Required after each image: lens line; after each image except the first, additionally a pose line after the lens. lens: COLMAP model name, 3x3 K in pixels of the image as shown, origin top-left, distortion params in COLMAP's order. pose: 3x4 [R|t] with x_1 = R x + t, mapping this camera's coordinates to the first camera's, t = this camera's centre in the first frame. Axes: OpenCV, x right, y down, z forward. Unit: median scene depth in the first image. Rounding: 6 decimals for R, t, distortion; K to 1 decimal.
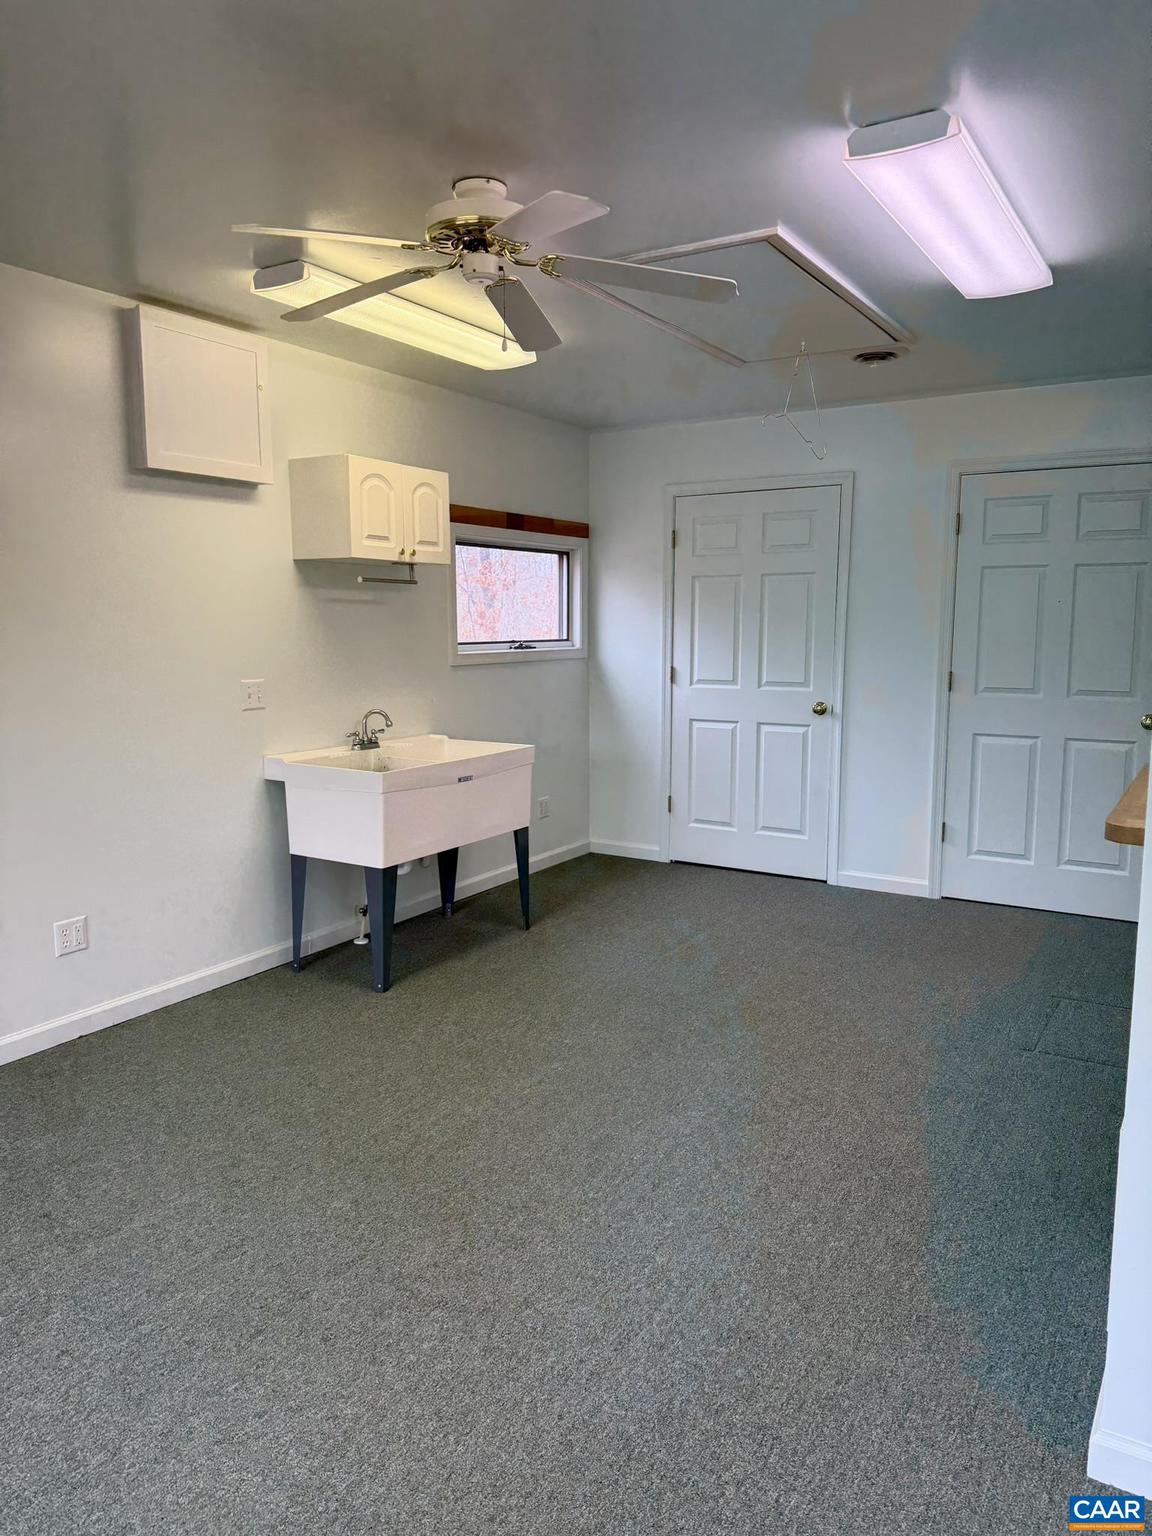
lens RADIAL K [[1078.6, 0, 568.3], [0, 1078.6, 762.9], [0, 0, 1]] dist [0.157773, -0.301753]
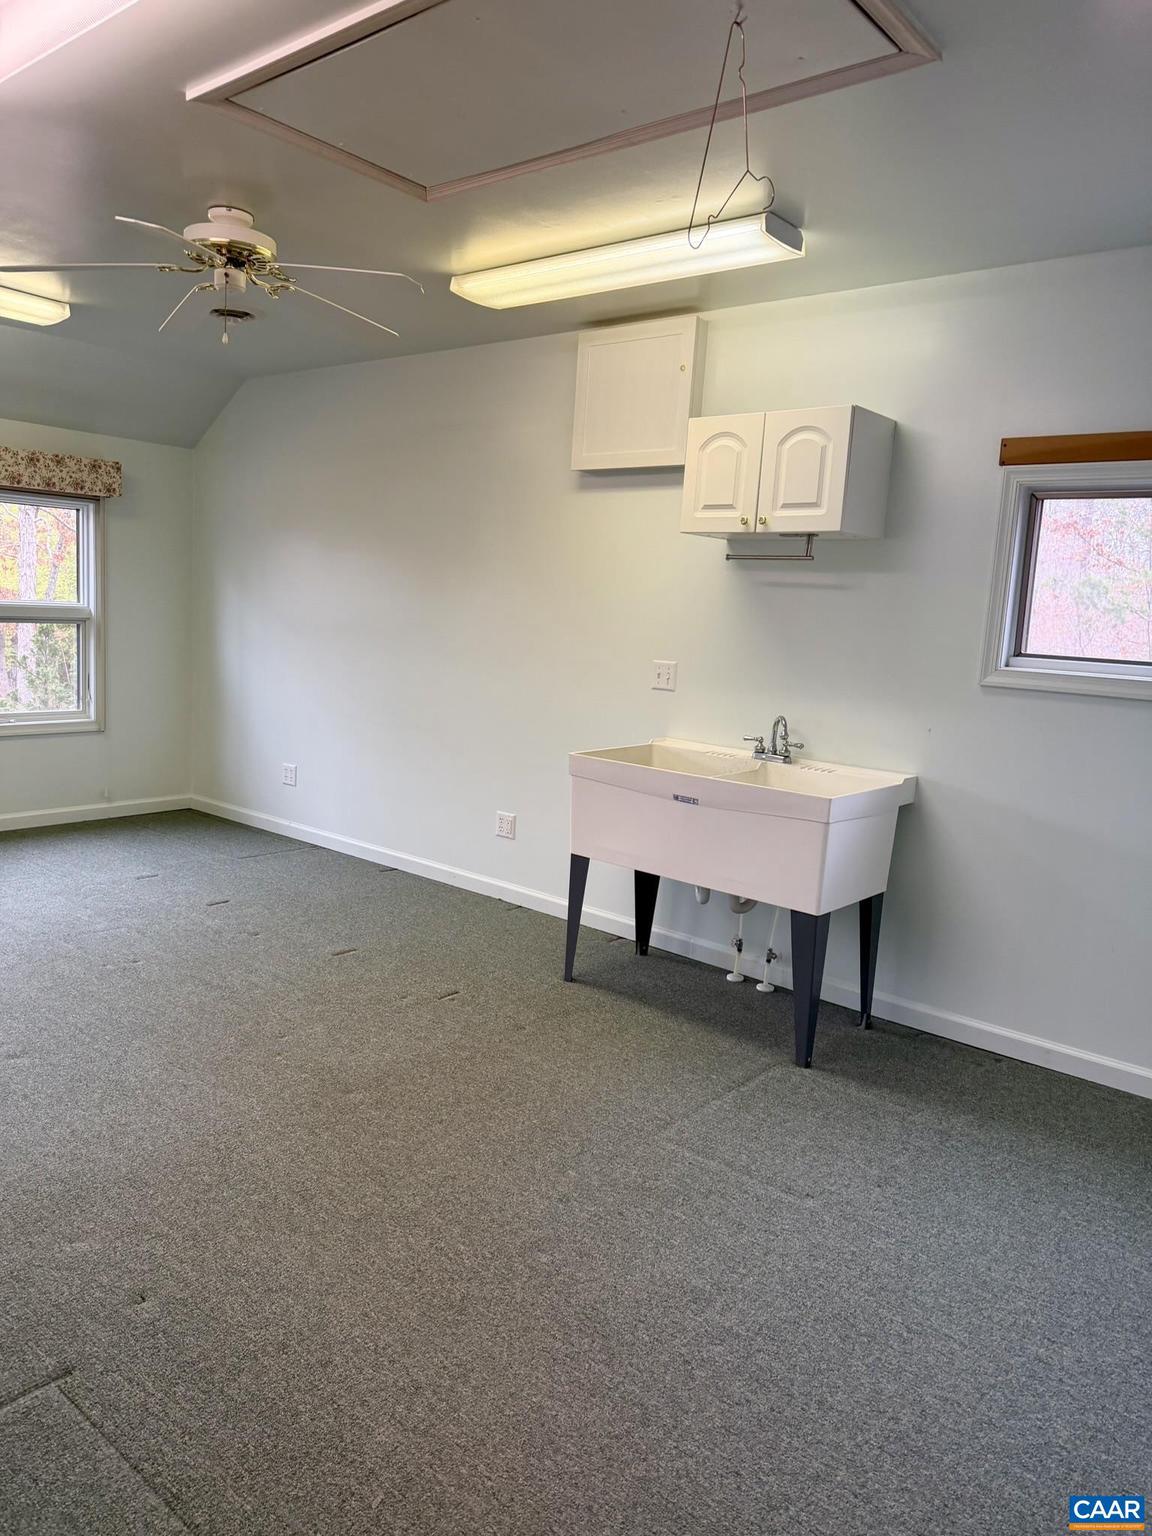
lens RADIAL K [[1078.6, 0, 568.3], [0, 1078.6, 762.9], [0, 0, 1]] dist [0.157773, -0.301753]
pose [[-0.148197, 0.135280, -0.979662, 0.722625], [-0.189397, 0.968382, 0.162373, -0.129415], [0.970653, 0.209608, -0.117890, 1.039576]]
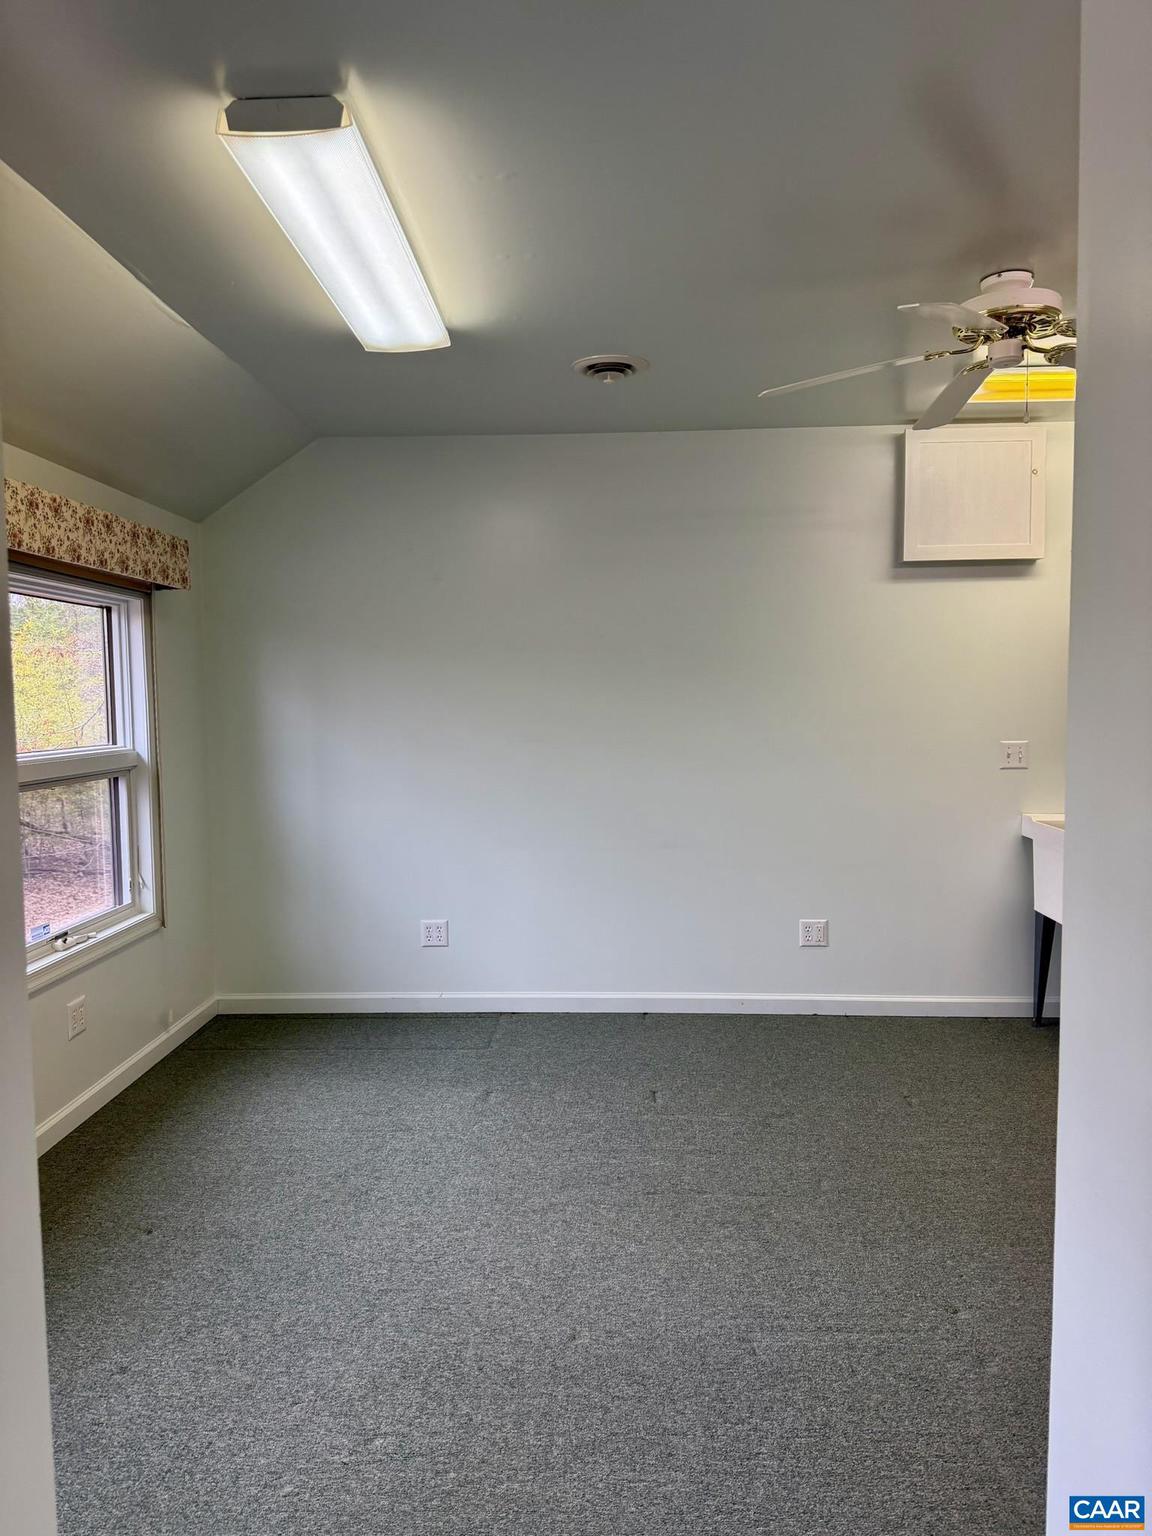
lens RADIAL K [[1076.9, 0, 566.5], [0, 1076.9, 783.5], [0, 0, 1]] dist [0.051495, 0.000459]
pose [[0.495846, 0.060759, -0.866282, 0.413799], [-0.106804, 0.994243, 0.008601, 0.003030], [0.861817, 0.088258, 0.499481, 0.092247]]
